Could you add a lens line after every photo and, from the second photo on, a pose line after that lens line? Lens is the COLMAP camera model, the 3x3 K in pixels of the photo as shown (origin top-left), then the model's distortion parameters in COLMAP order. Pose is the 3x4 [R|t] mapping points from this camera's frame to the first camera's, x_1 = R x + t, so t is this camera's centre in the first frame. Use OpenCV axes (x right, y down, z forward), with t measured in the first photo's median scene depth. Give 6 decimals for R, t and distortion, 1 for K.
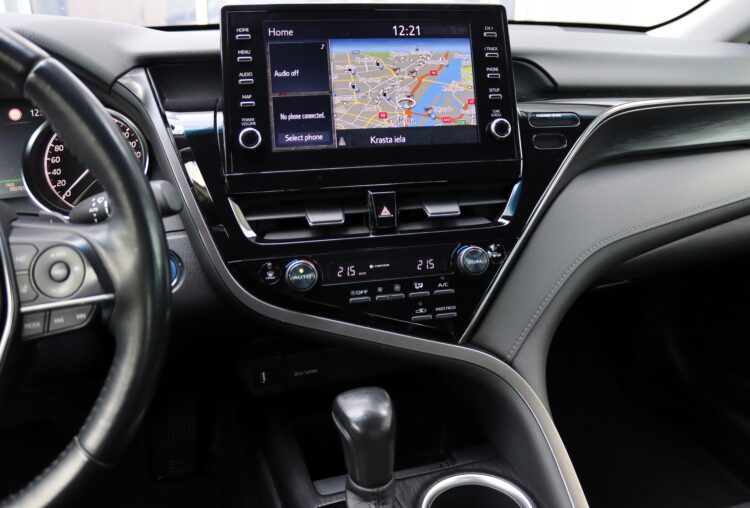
lens RADIAL K [[626.8, 0, 390.7], [0, 626.8, 242.8], [0, 0, 1]] dist [-0.162147, 0.104196]
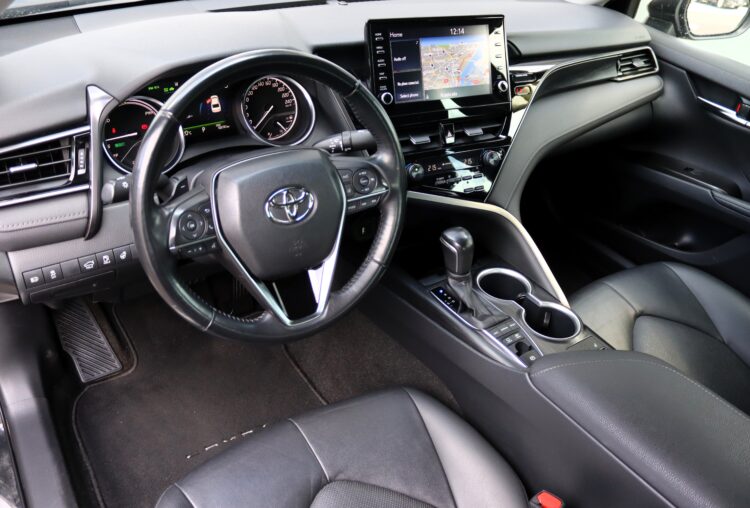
lens RADIAL K [[626.8, 0, 370.7], [0, 626.8, 261.1], [0, 0, 1]] dist [-0.162147, 0.104196]
pose [[0.964675, -0.091176, 0.247161, -0.734516], [0.028134, 0.968489, 0.247463, -0.151171], [-0.261935, -0.231768, 0.936842, -0.768338]]
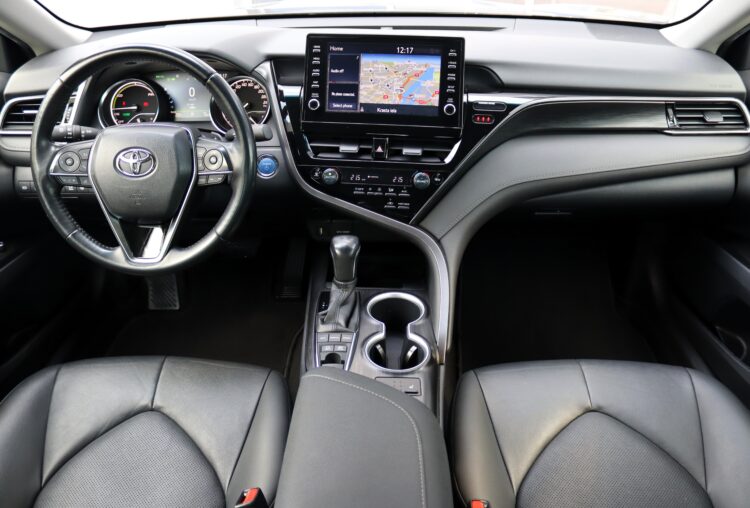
lens RADIAL K [[626.8, 0, 371.9], [0, 626.8, 255.3], [0, 0, 1]] dist [-0.162147, 0.104196]
pose [[0.941312, 0.167080, -0.293284, 0.584150], [-0.118371, 0.977115, 0.176731, -0.066875], [0.316101, -0.131643, 0.939548, -0.833411]]
